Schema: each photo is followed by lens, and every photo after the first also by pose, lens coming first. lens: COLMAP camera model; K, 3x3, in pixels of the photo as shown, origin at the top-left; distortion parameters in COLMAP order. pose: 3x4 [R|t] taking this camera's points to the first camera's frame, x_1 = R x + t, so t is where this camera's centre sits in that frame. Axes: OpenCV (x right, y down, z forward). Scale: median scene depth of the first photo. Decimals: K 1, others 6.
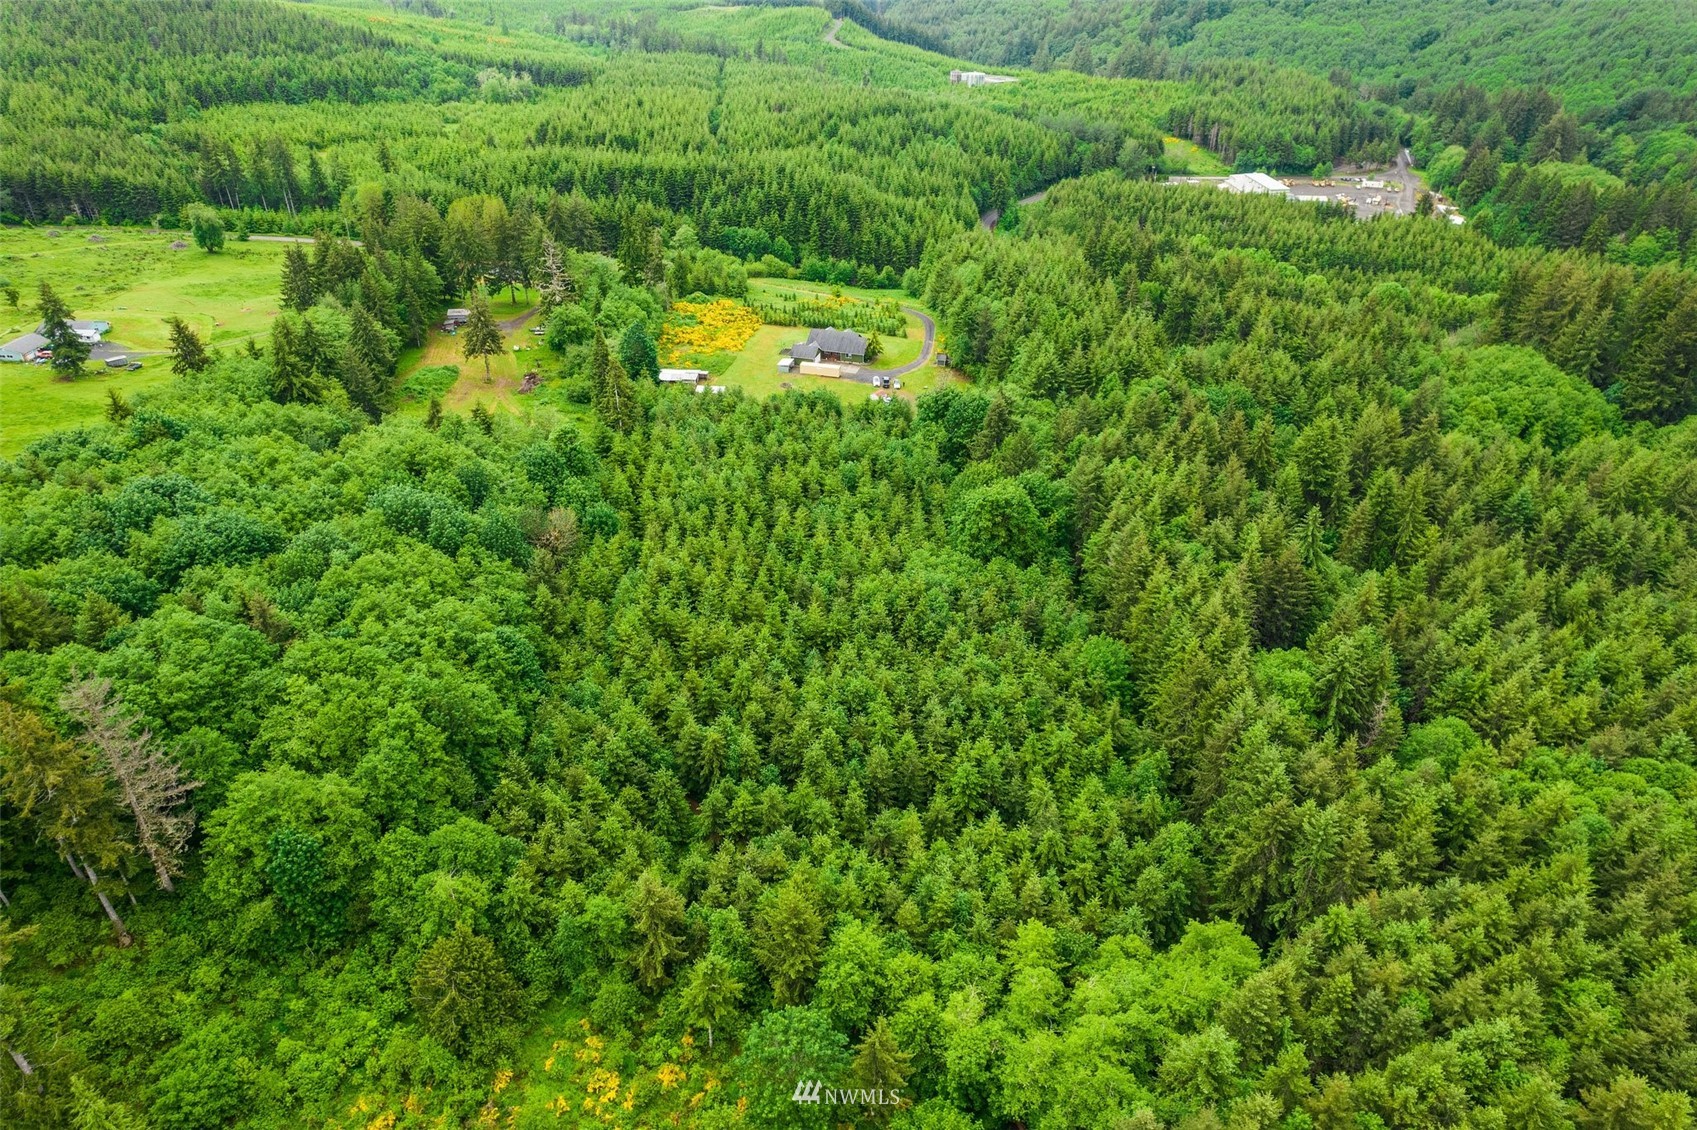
lens RADIAL K [[1071.8, 0, 825.6], [0, 1071.8, 564.3], [0, 0, 1]] dist [-0.078994, 0.066229]
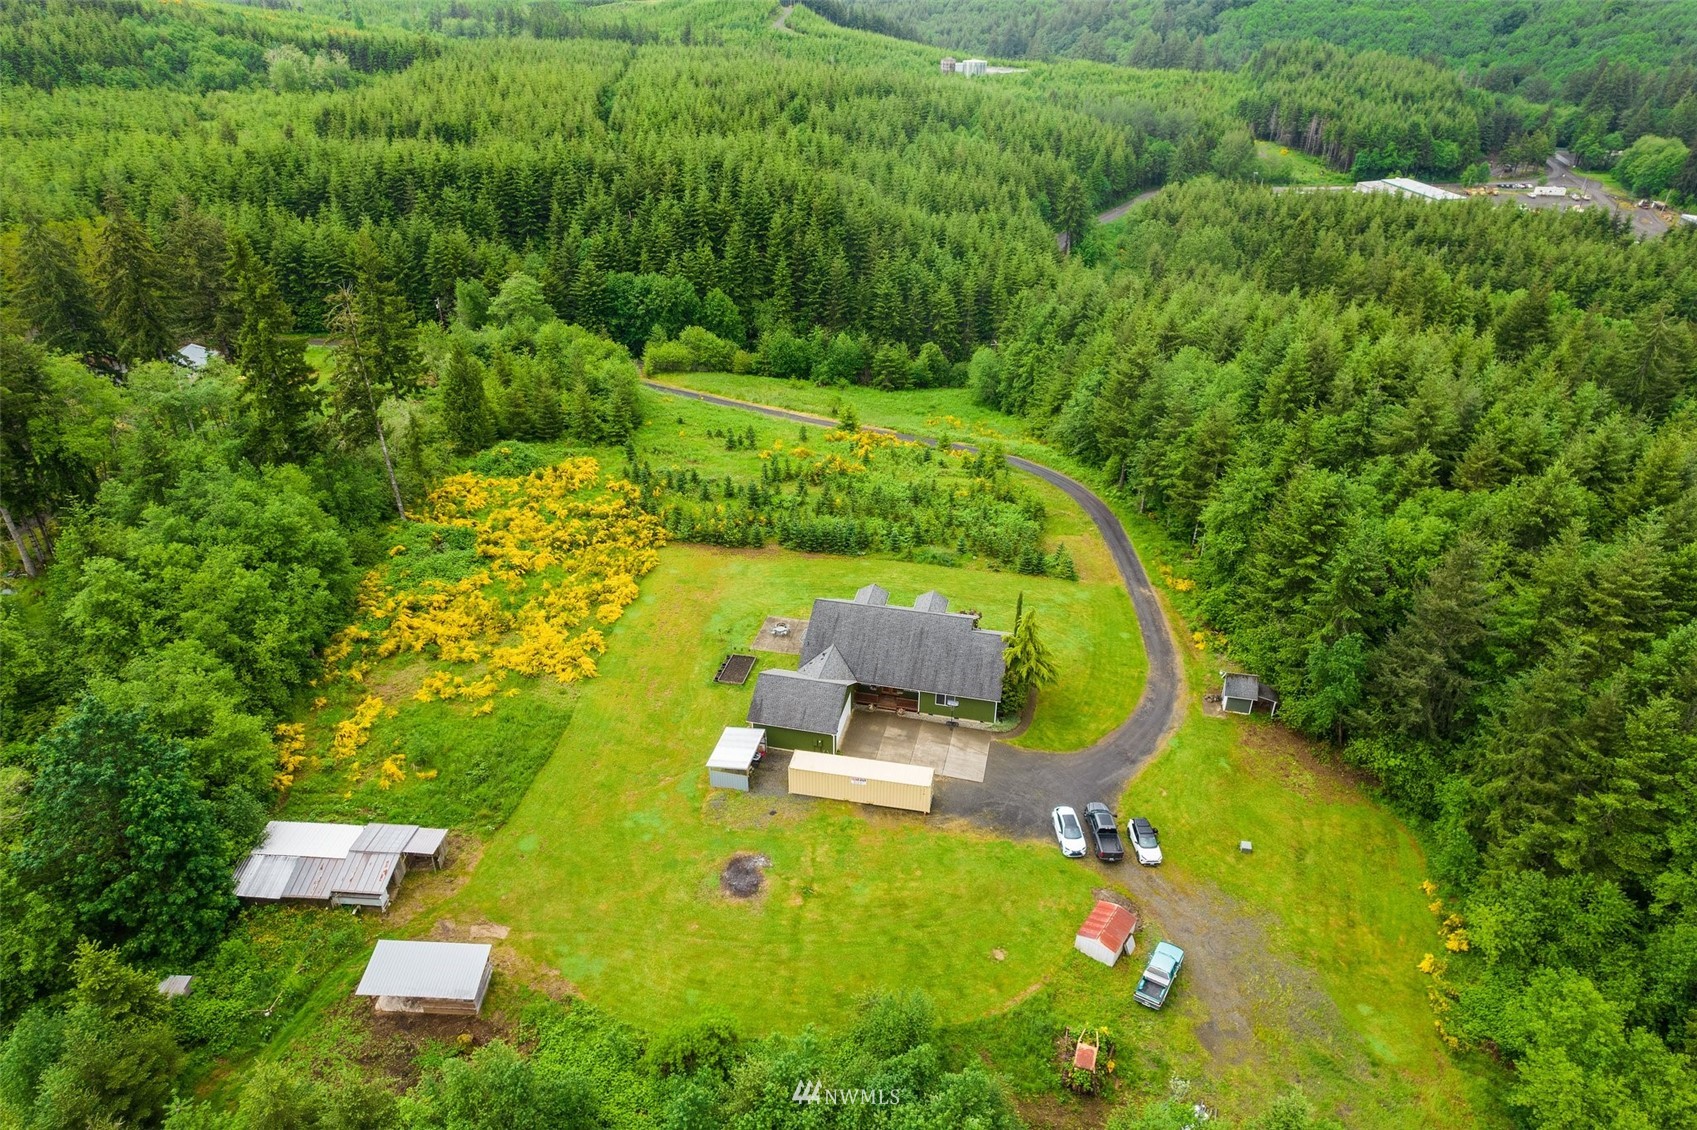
lens RADIAL K [[1113.8, 0, 848.5], [0, 1113.8, 565.0], [0, 0, 1]] dist [-0.083540, 0.082471]
pose [[0.997562, -0.035738, 0.059934, -0.015427], [0.038198, 0.998453, -0.040406, -0.147078], [-0.058397, 0.042597, 0.997384, 0.456181]]
